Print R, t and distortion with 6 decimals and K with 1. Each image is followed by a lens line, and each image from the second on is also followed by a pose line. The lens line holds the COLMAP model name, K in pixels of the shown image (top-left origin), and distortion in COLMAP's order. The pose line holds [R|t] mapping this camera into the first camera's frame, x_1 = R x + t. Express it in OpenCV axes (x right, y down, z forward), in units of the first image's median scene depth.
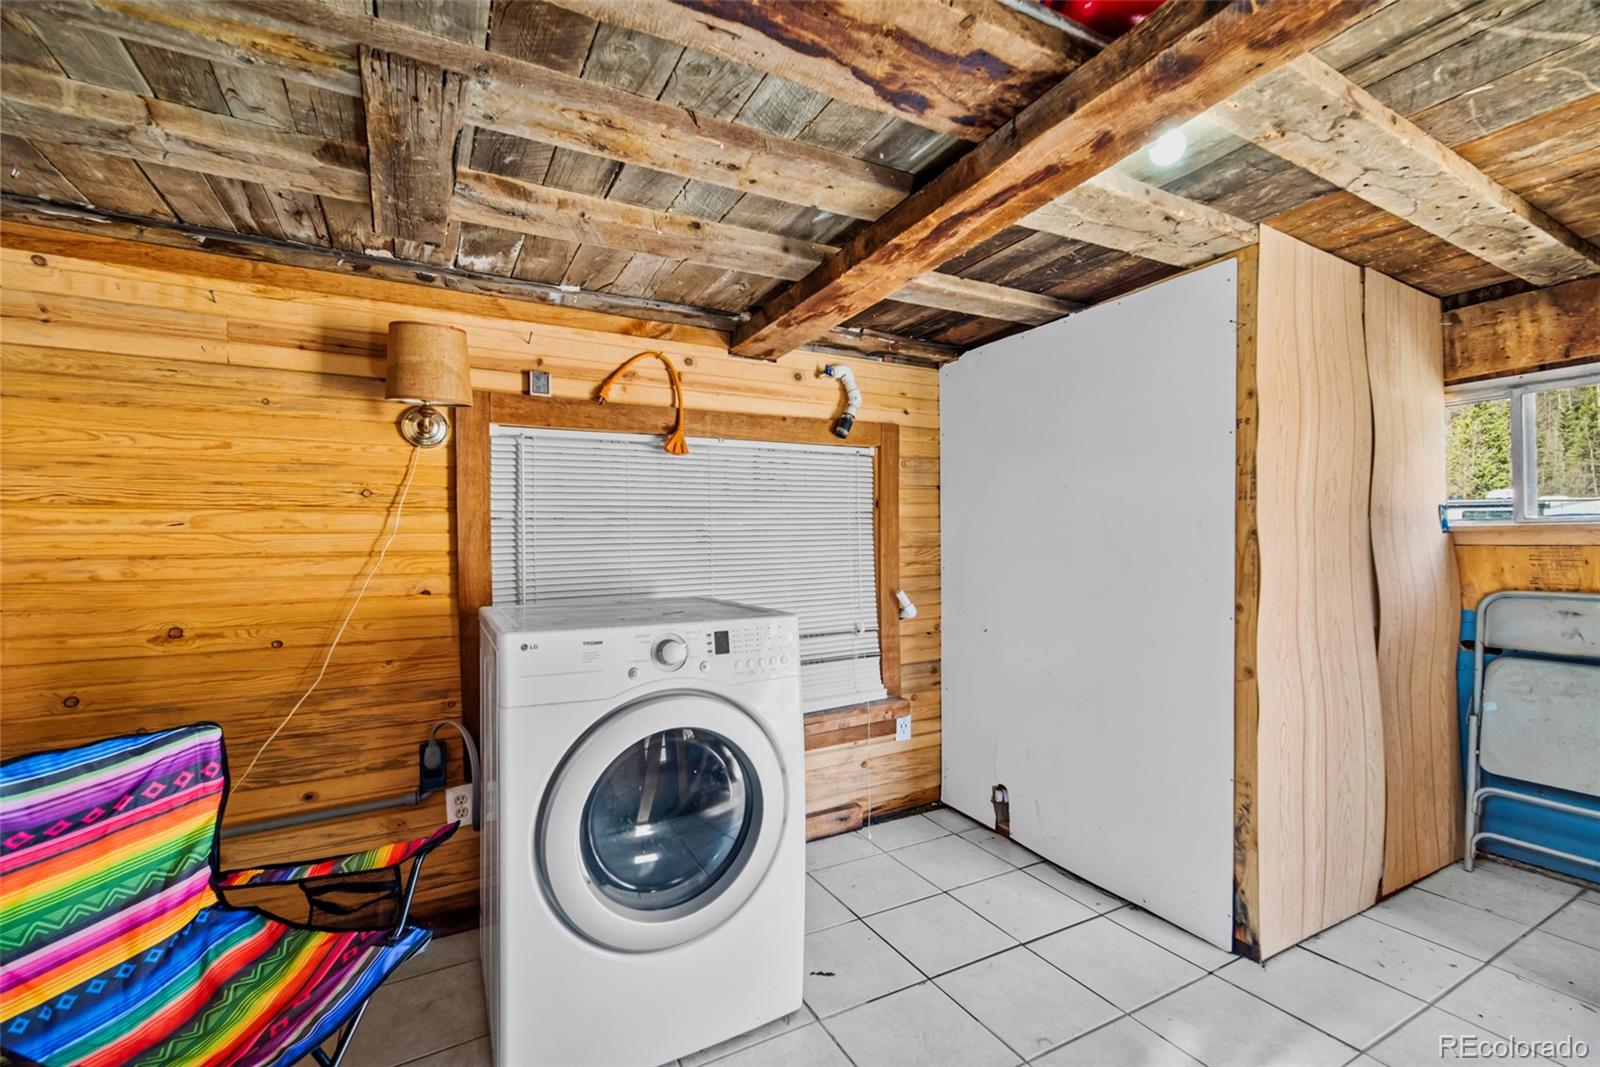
lens RADIAL K [[688.9, 0, 800.7], [0, 688.9, 538.2], [0, 0, 1]] dist [0.008114, 0.000218]
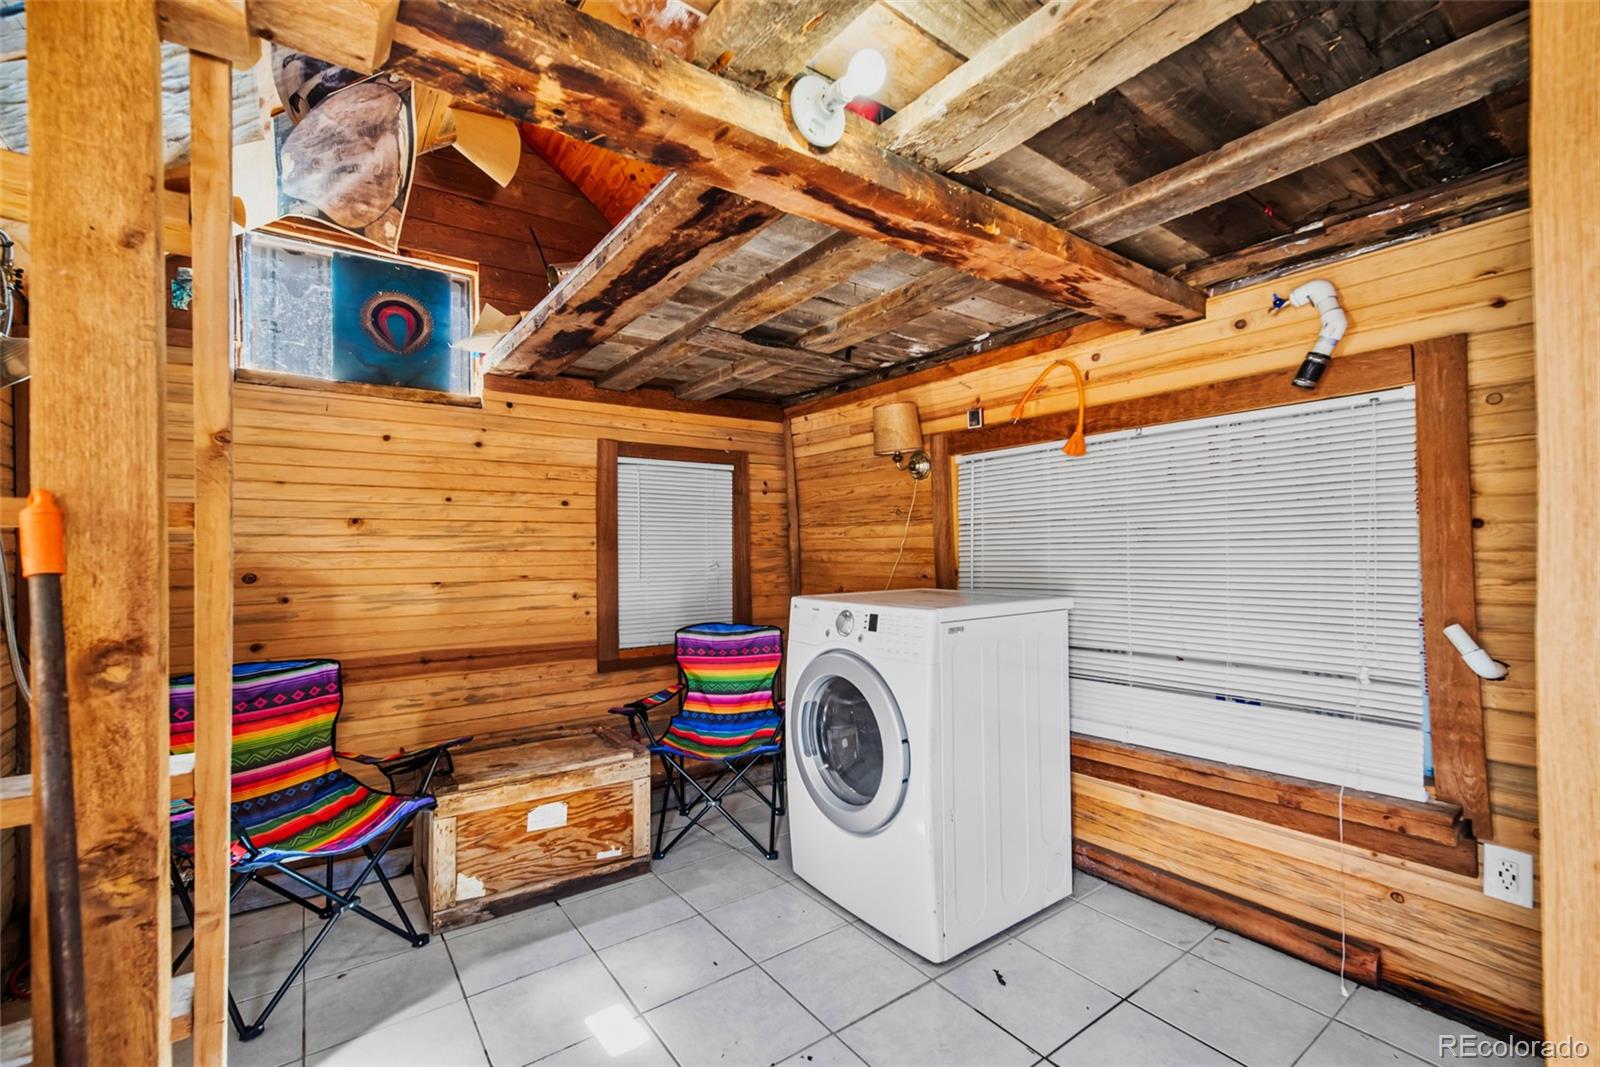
lens RADIAL K [[688.9, 0, 801.9], [0, 688.9, 541.2], [0, 0, 1]] dist [0.008114, 0.000218]
pose [[0.139045, 0.001582, -0.990285, 0.854794], [0.016137, 0.999862, 0.003864, -0.007109], [0.990155, -0.016517, 0.139001, 0.511328]]
